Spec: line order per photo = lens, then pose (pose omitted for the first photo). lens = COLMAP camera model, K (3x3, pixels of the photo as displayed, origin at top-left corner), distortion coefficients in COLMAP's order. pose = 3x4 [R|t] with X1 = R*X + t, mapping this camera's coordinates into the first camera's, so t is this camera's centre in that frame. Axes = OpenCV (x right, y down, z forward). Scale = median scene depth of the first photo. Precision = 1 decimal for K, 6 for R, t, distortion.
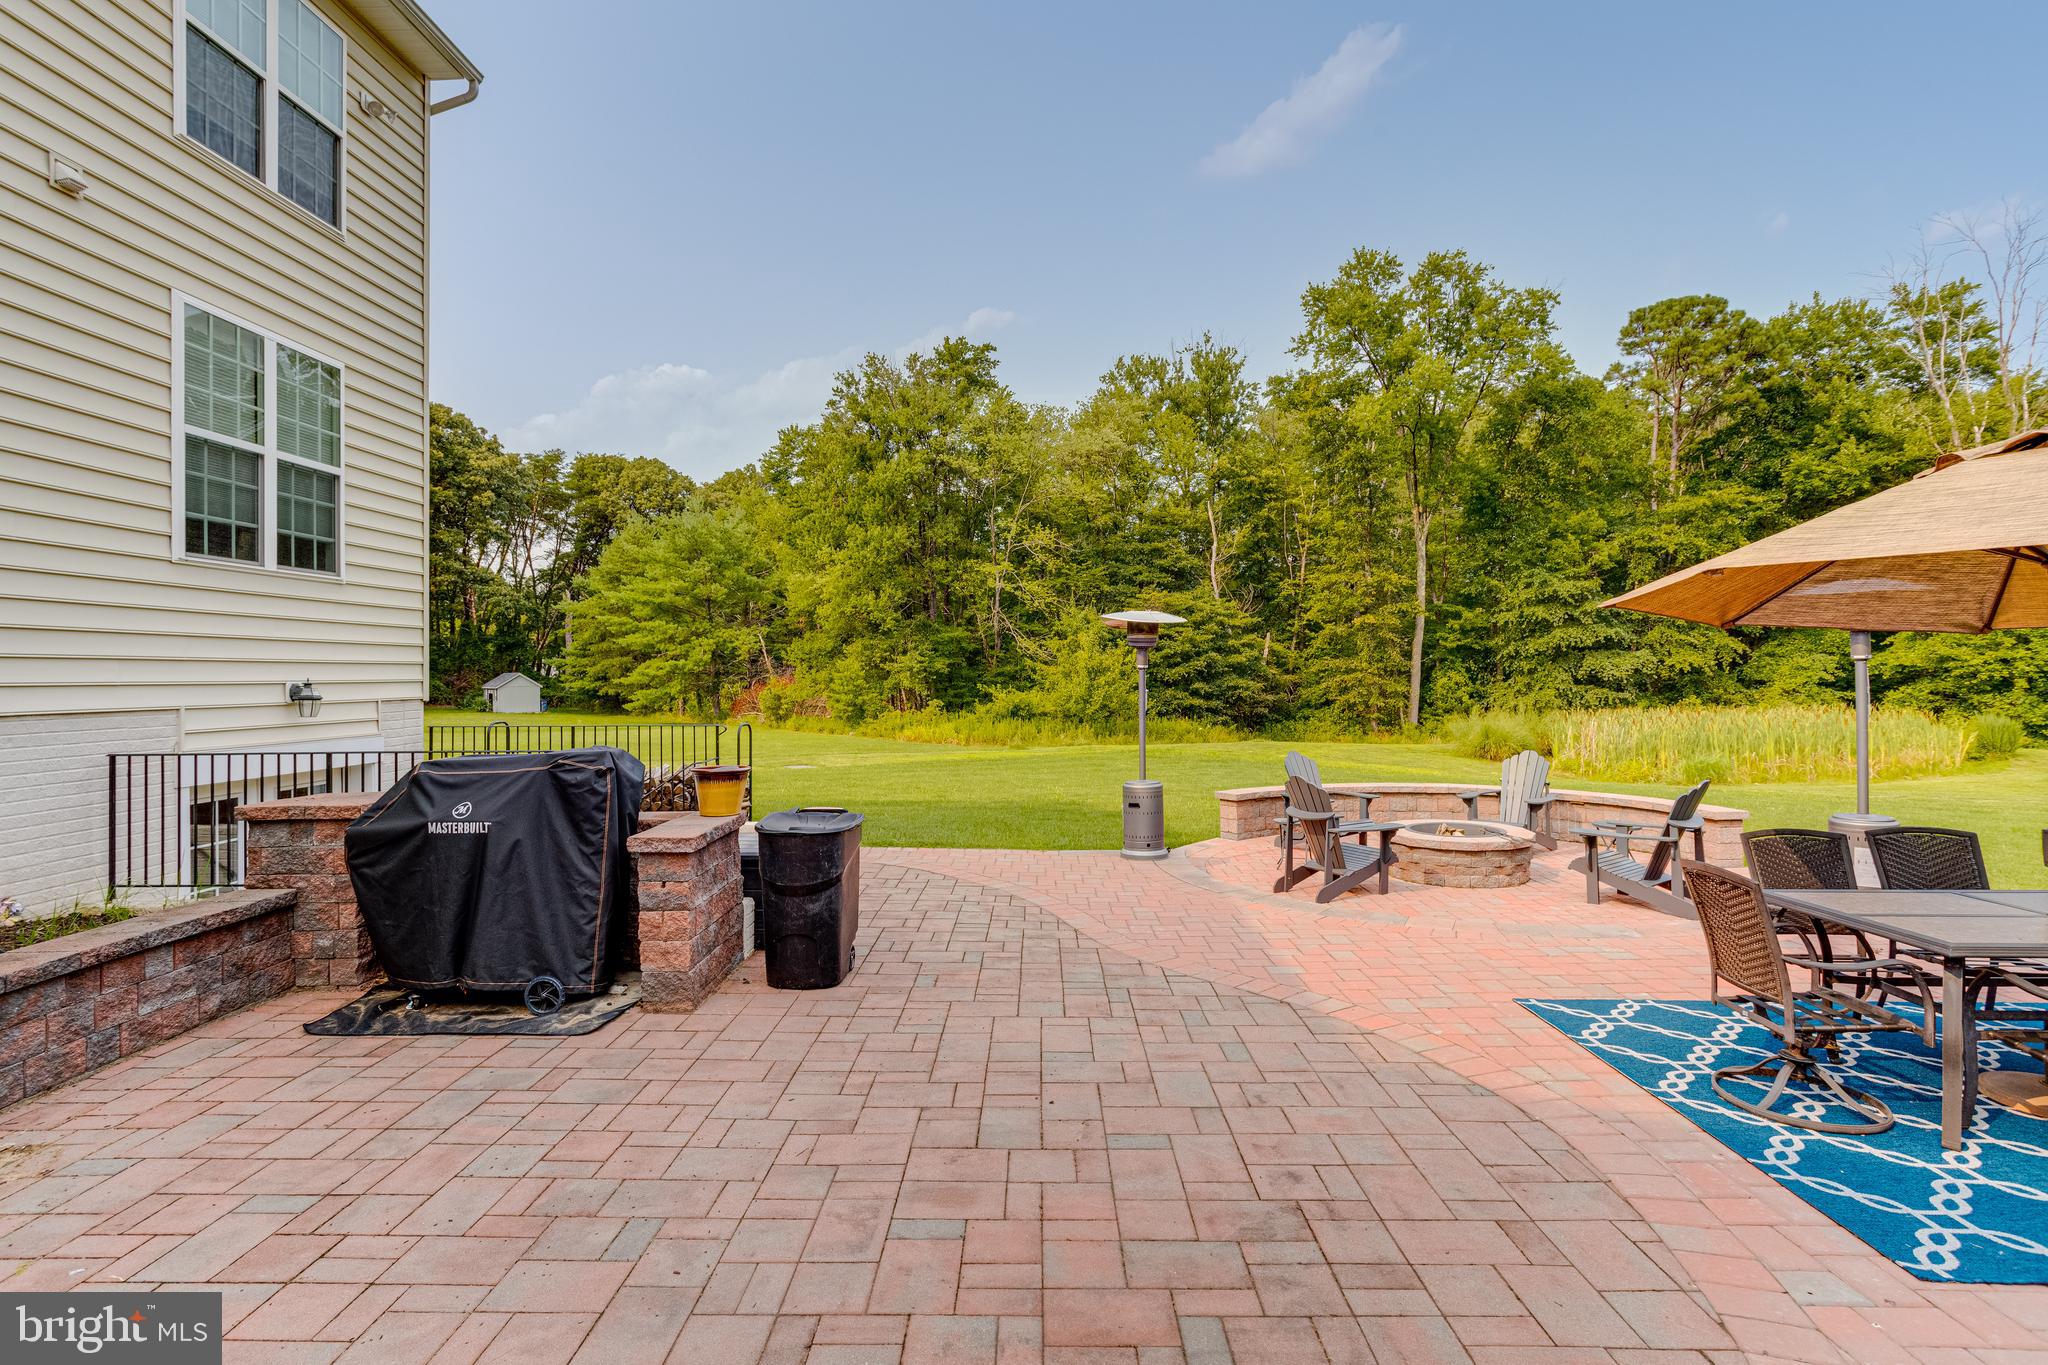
lens RADIAL K [[995.9, 0, 1022.8], [0, 995.9, 661.3], [0, 0, 1]] dist [-0.038927, 0.025628]
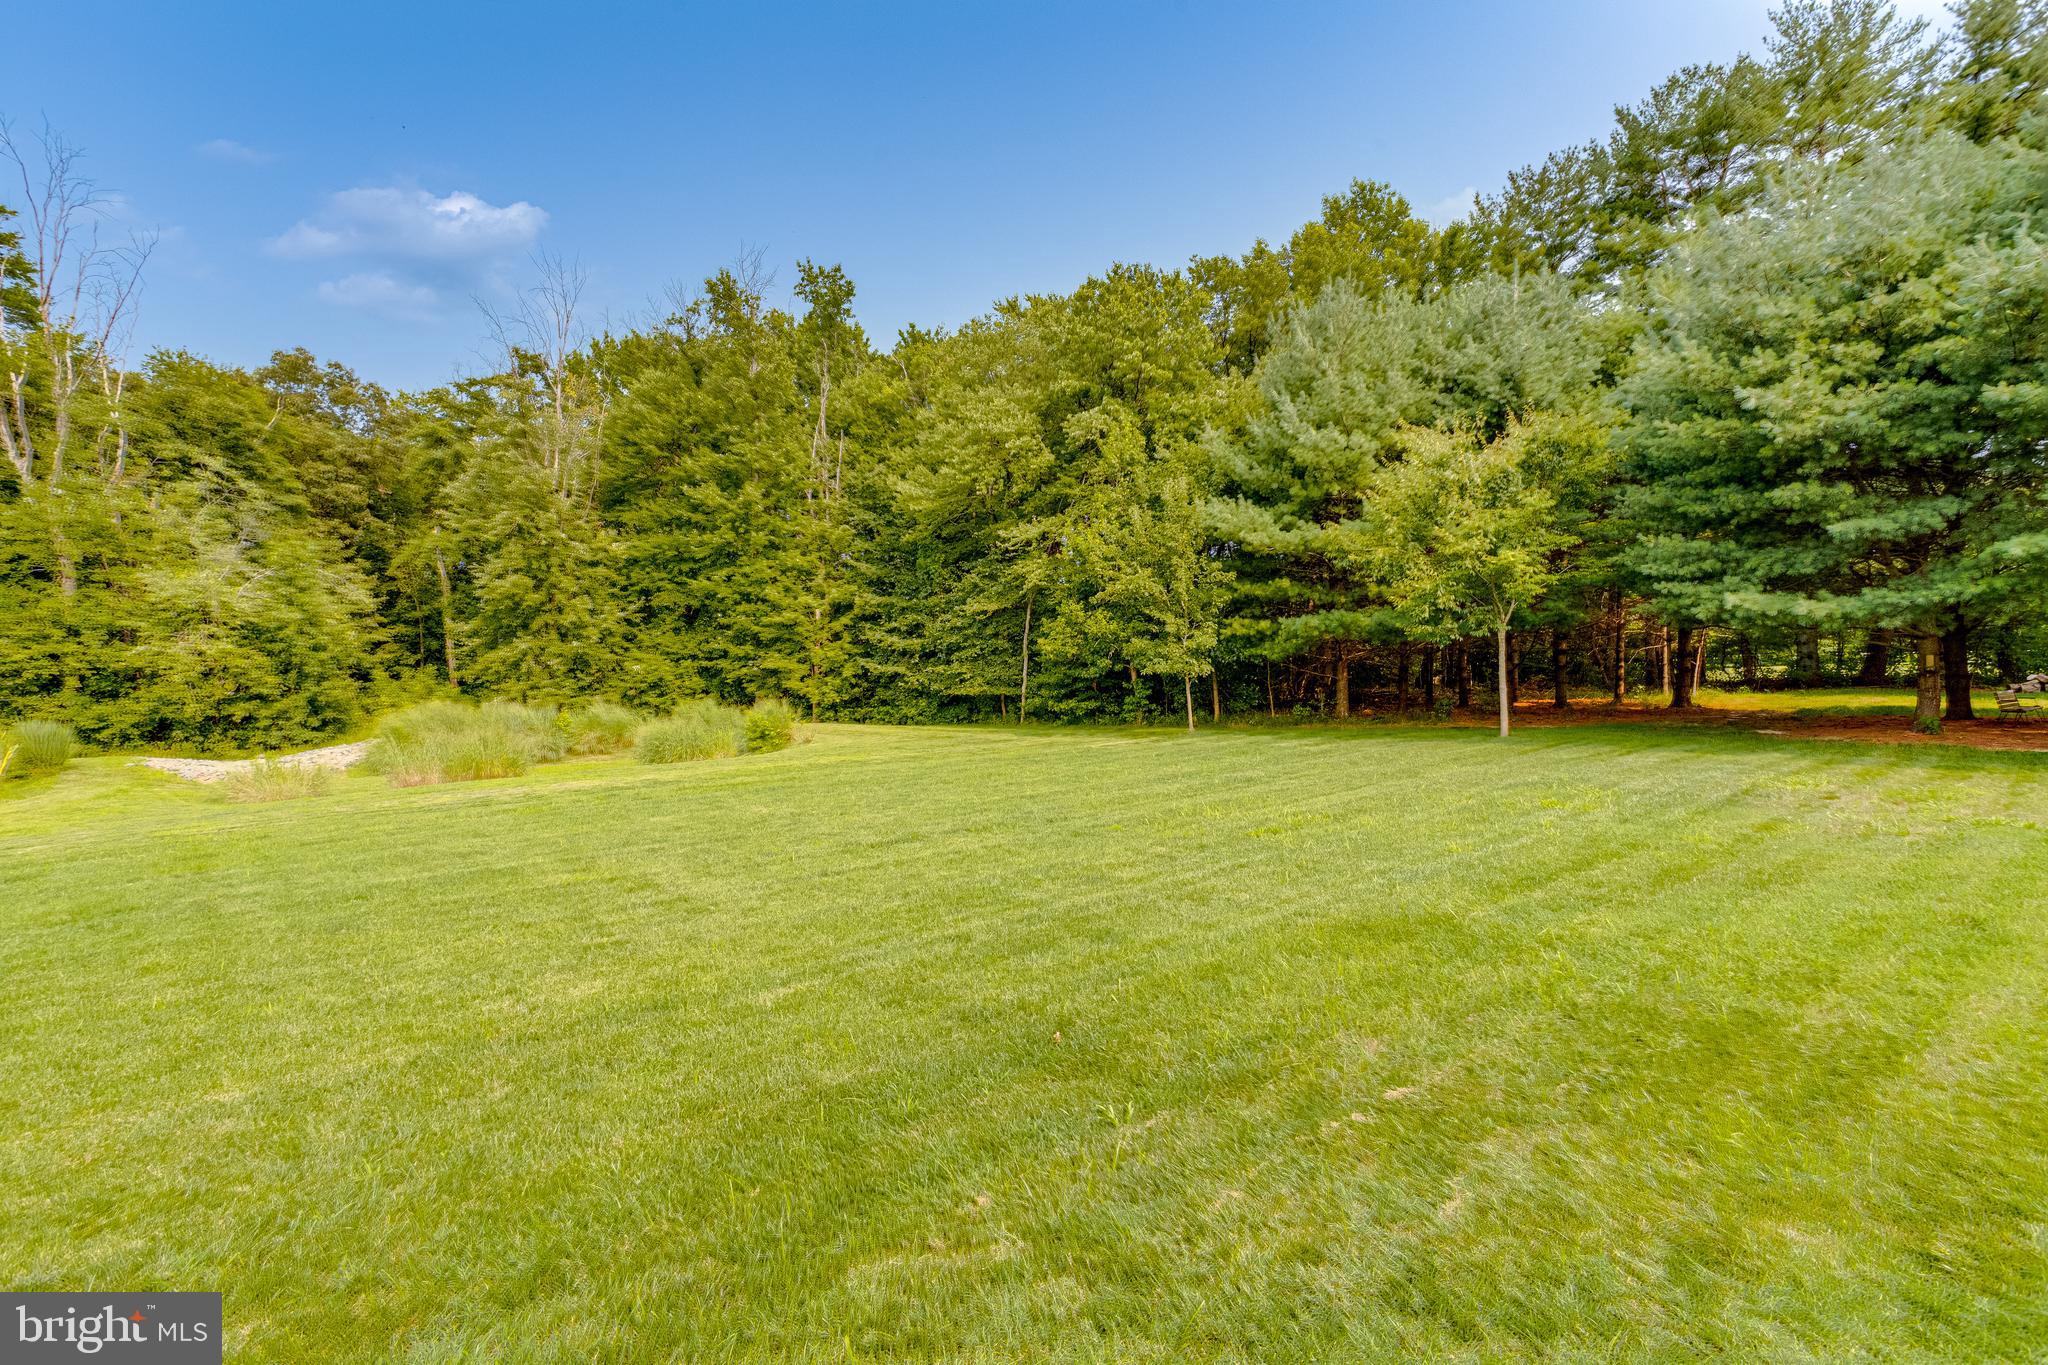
lens RADIAL K [[1018.4, 0, 1018.5], [0, 1018.4, 677.9], [0, 0, 1]] dist [-0.042076, 0.020943]
pose [[0.017086, -0.017133, 0.999707, 0.124455], [-0.001330, 0.999852, 0.017158, 0.002126], [-0.999853, -0.001623, 0.017061, 0.122885]]
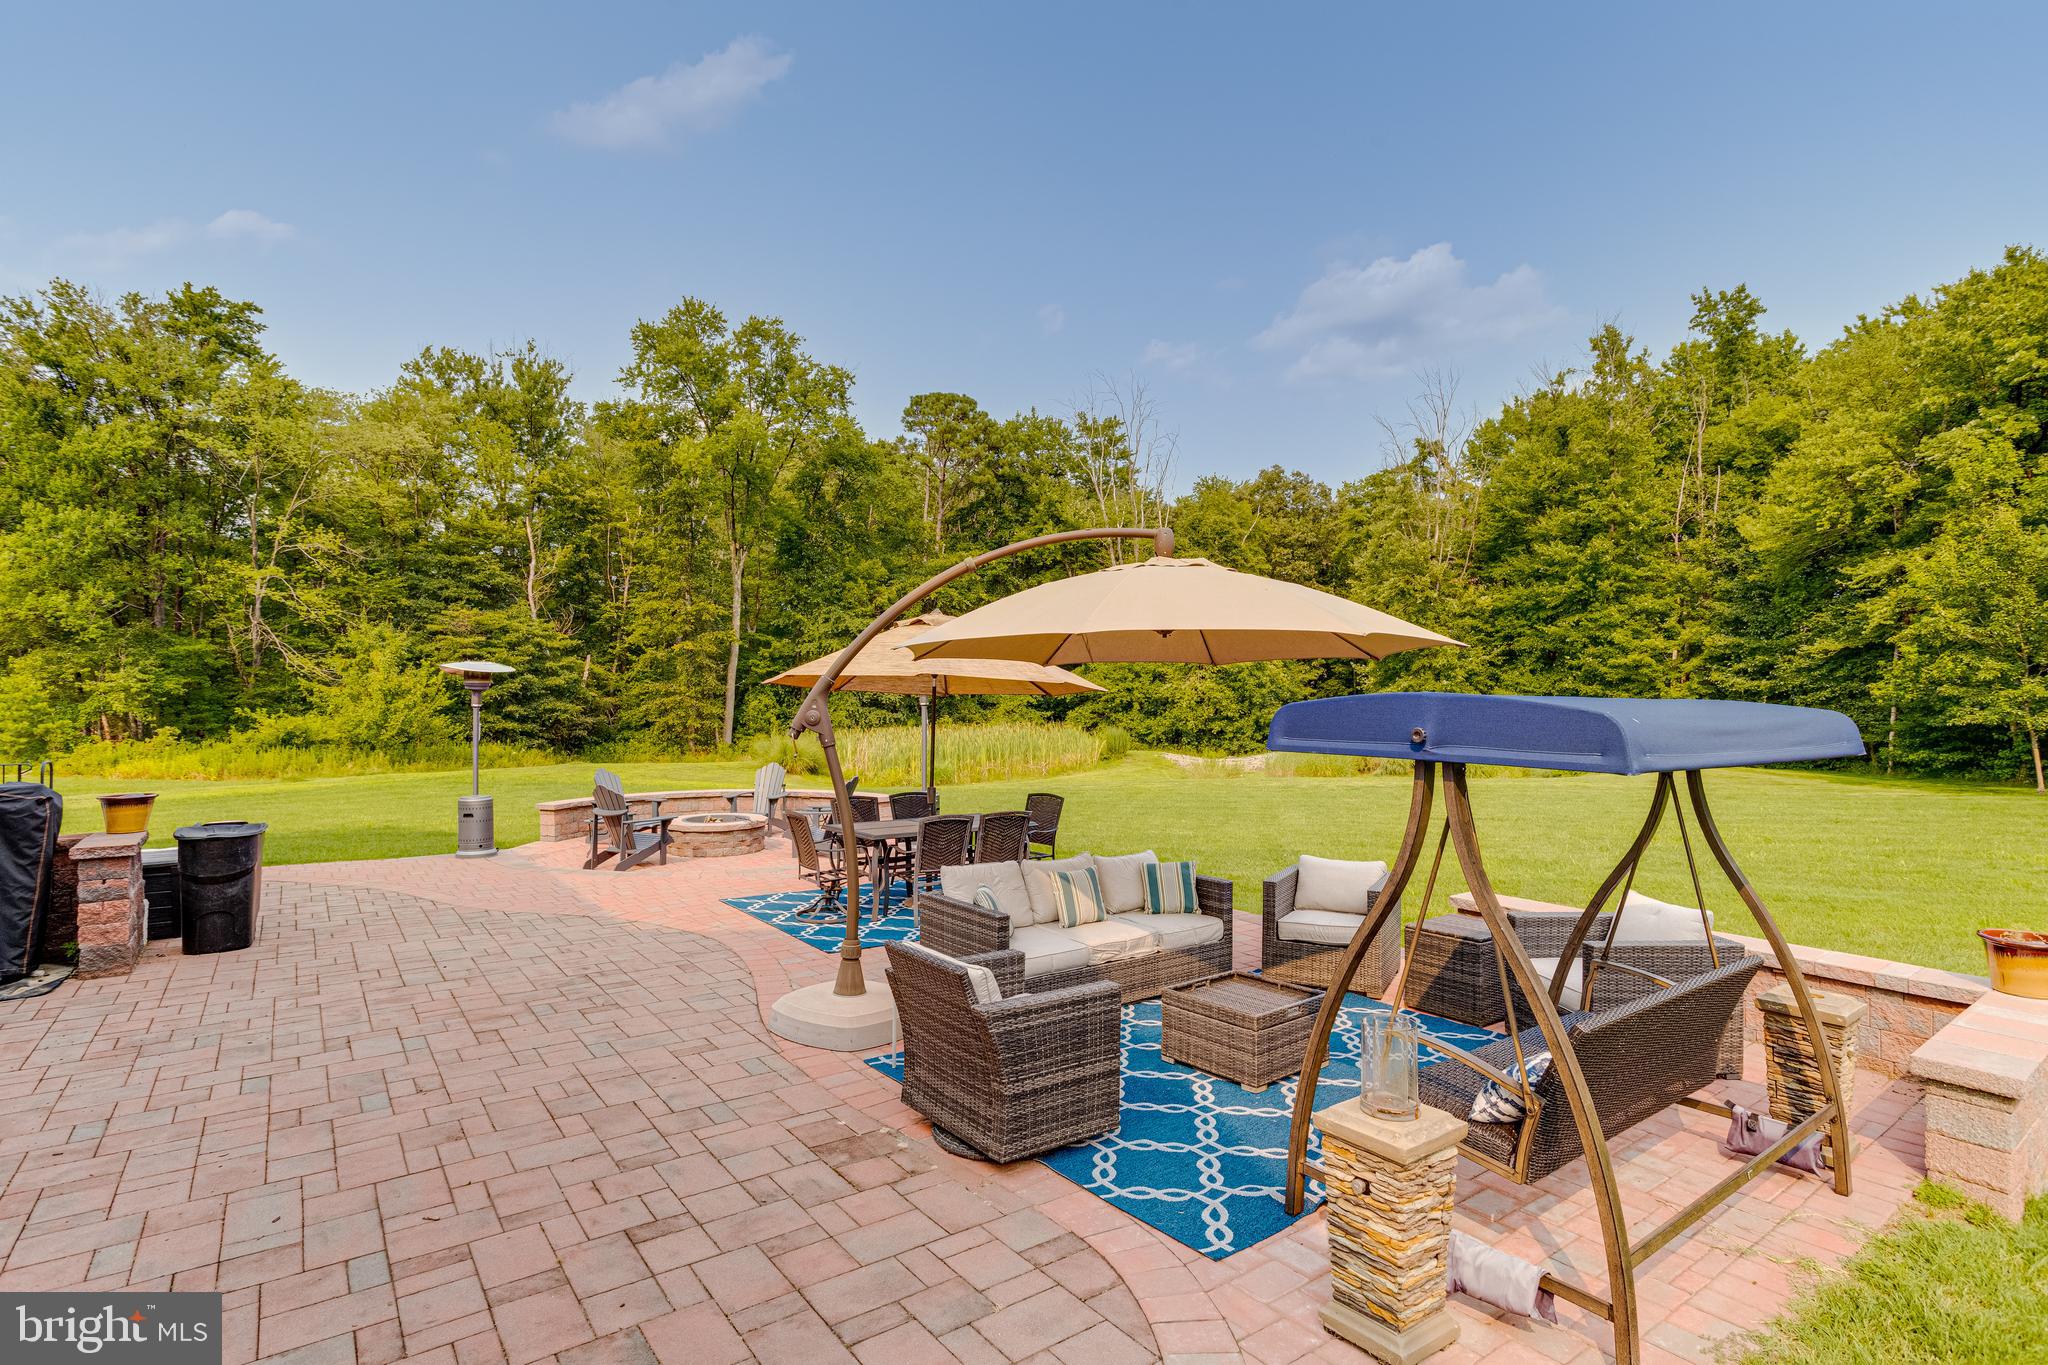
lens RADIAL K [[1026.1, 0, 1018.9], [0, 1026.1, 668.5], [0, 0, 1]] dist [-0.048503, 0.029012]
pose [[0.801646, 0.018562, 0.597511, -0.020208], [-0.012345, 0.999819, -0.014497, -0.006460], [-0.597672, 0.004245, 0.801730, -0.090674]]
